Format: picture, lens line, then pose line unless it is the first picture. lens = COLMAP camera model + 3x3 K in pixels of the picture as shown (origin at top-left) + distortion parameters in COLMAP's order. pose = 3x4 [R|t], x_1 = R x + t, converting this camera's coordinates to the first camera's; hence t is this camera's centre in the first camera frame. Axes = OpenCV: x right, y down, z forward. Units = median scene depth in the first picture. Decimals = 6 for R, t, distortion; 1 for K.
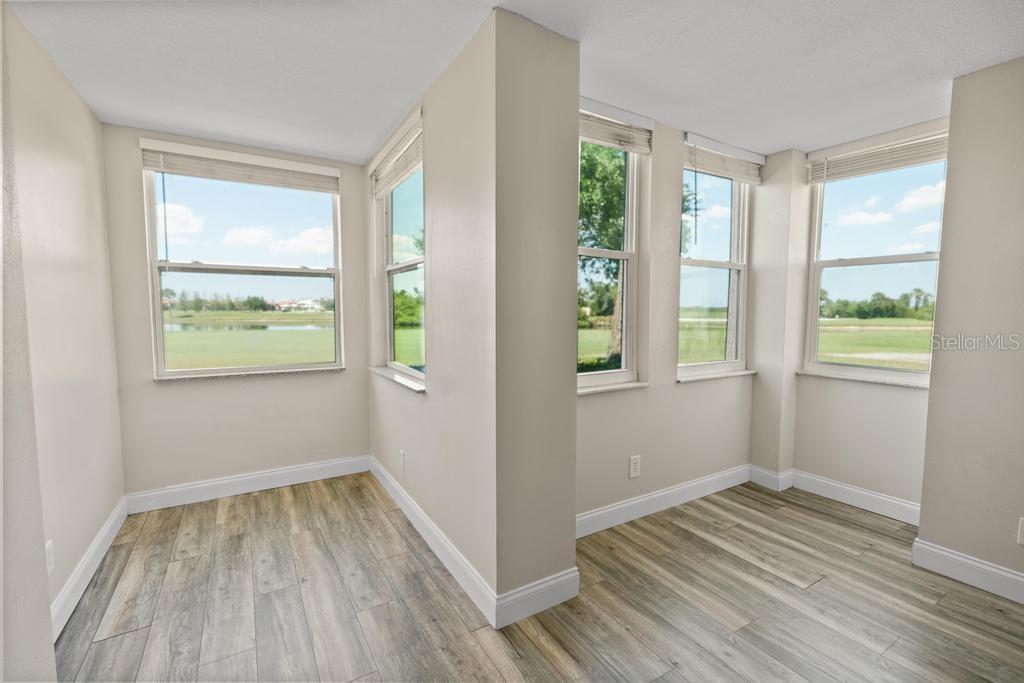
lens RADIAL K [[447.2, 0, 512.5], [0, 447.2, 342.6], [0, 0, 1]] dist [-0.003326, 0.000583]
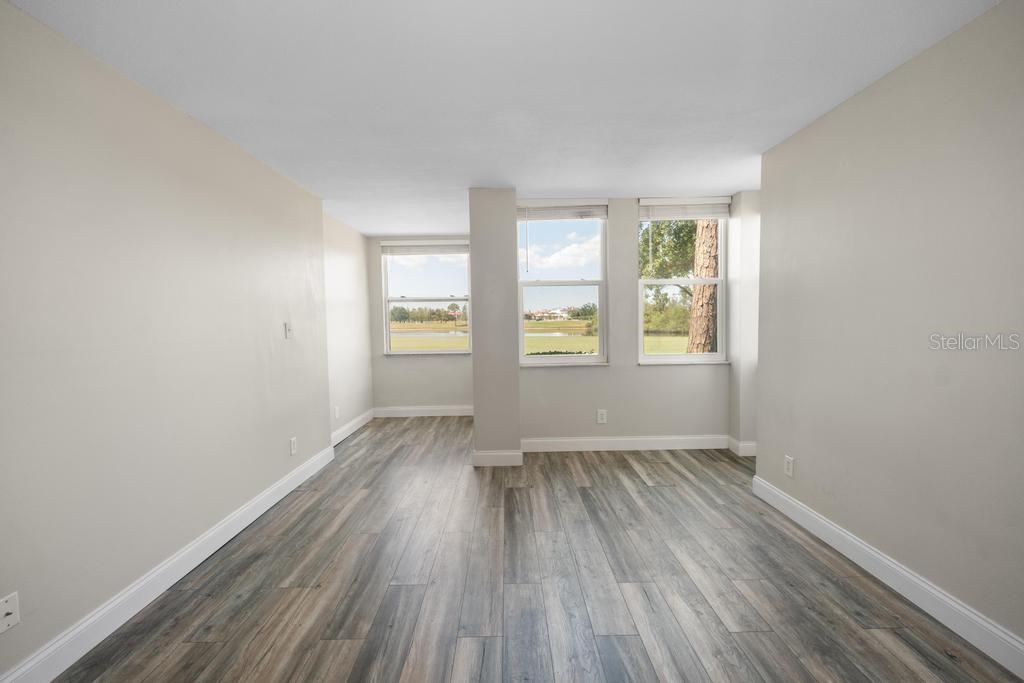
lens RADIAL K [[447.2, 0, 512.5], [0, 447.2, 342.6], [0, 0, 1]] dist [-0.003326, 0.000583]
pose [[0.862050, 0.010278, -0.506719, 0.808351], [-0.018376, 0.999771, -0.010984, 0.041114], [0.506490, 0.018780, 0.862041, -0.522309]]
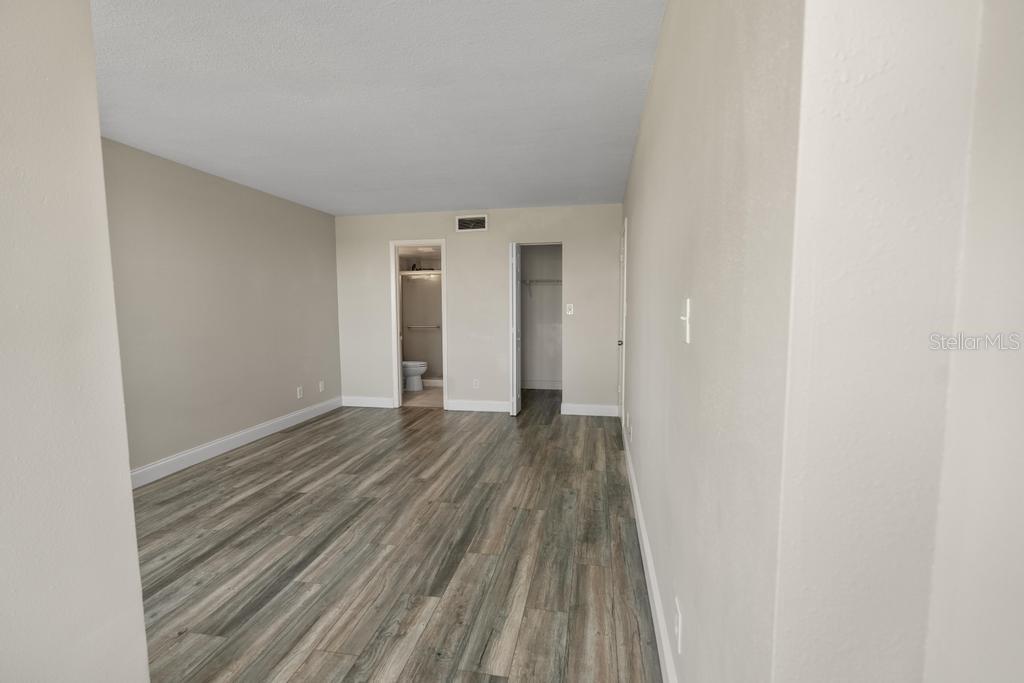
lens RADIAL K [[447.2, 0, 512.5], [0, 447.2, 342.6], [0, 0, 1]] dist [-0.003326, 0.000583]
pose [[-0.744943, -0.052767, 0.665038, -0.549401], [0.054419, 0.988738, 0.139409, -0.047244], [-0.664904, 0.140043, -0.733683, 0.701119]]
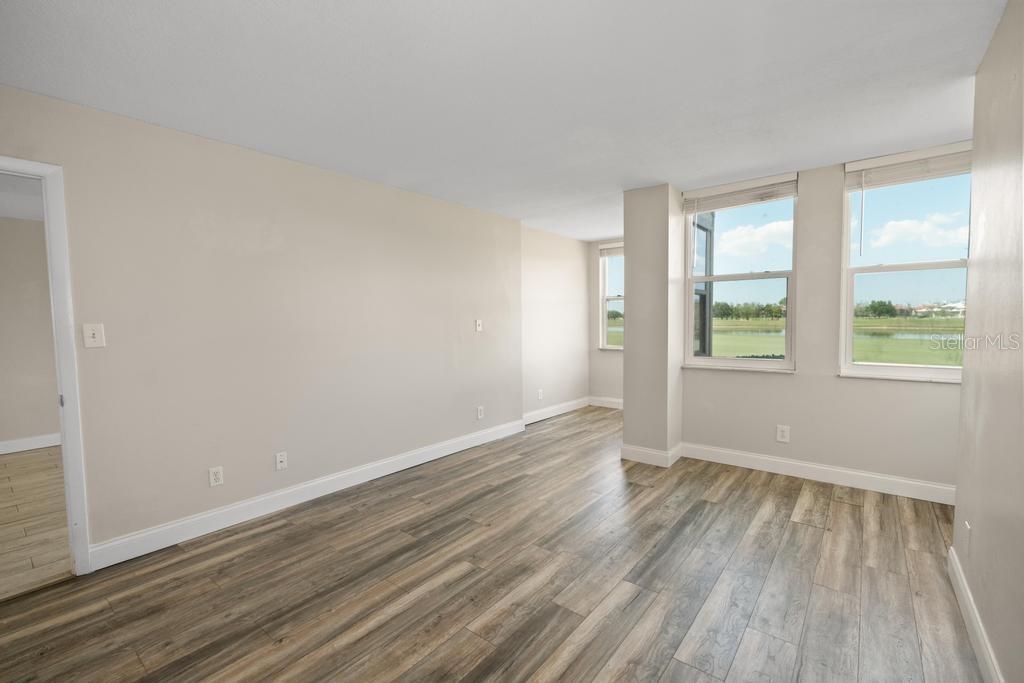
lens RADIAL K [[447.2, 0, 512.5], [0, 447.2, 342.6], [0, 0, 1]] dist [-0.003326, 0.000583]
pose [[0.344177, 0.041613, -0.937982, 1.242066], [-0.055527, 0.998171, 0.023908, 0.022046], [0.937261, 0.043855, 0.345858, -0.215327]]
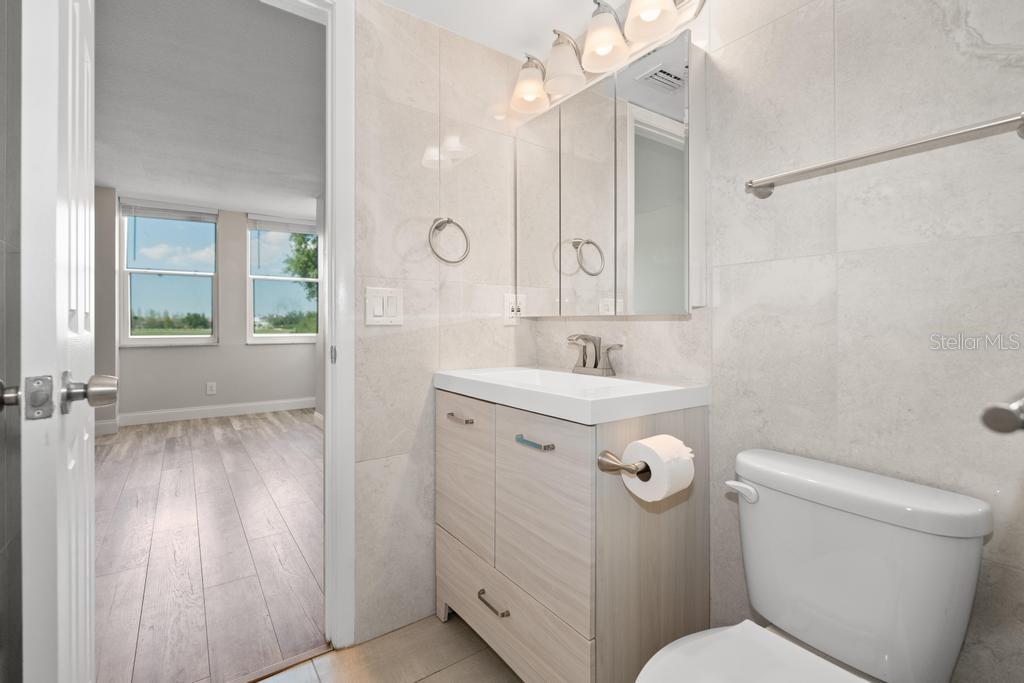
lens RADIAL K [[456.0, 0, 511.3], [0, 456.0, 324.5], [0, 0, 1]] dist [-0.003186, 0.000053]
pose [[0.996902, -0.006092, 0.078419, 1.399436], [0.012080, 0.997025, -0.076121, 0.173250], [-0.077722, 0.076832, 0.994010, -1.026367]]
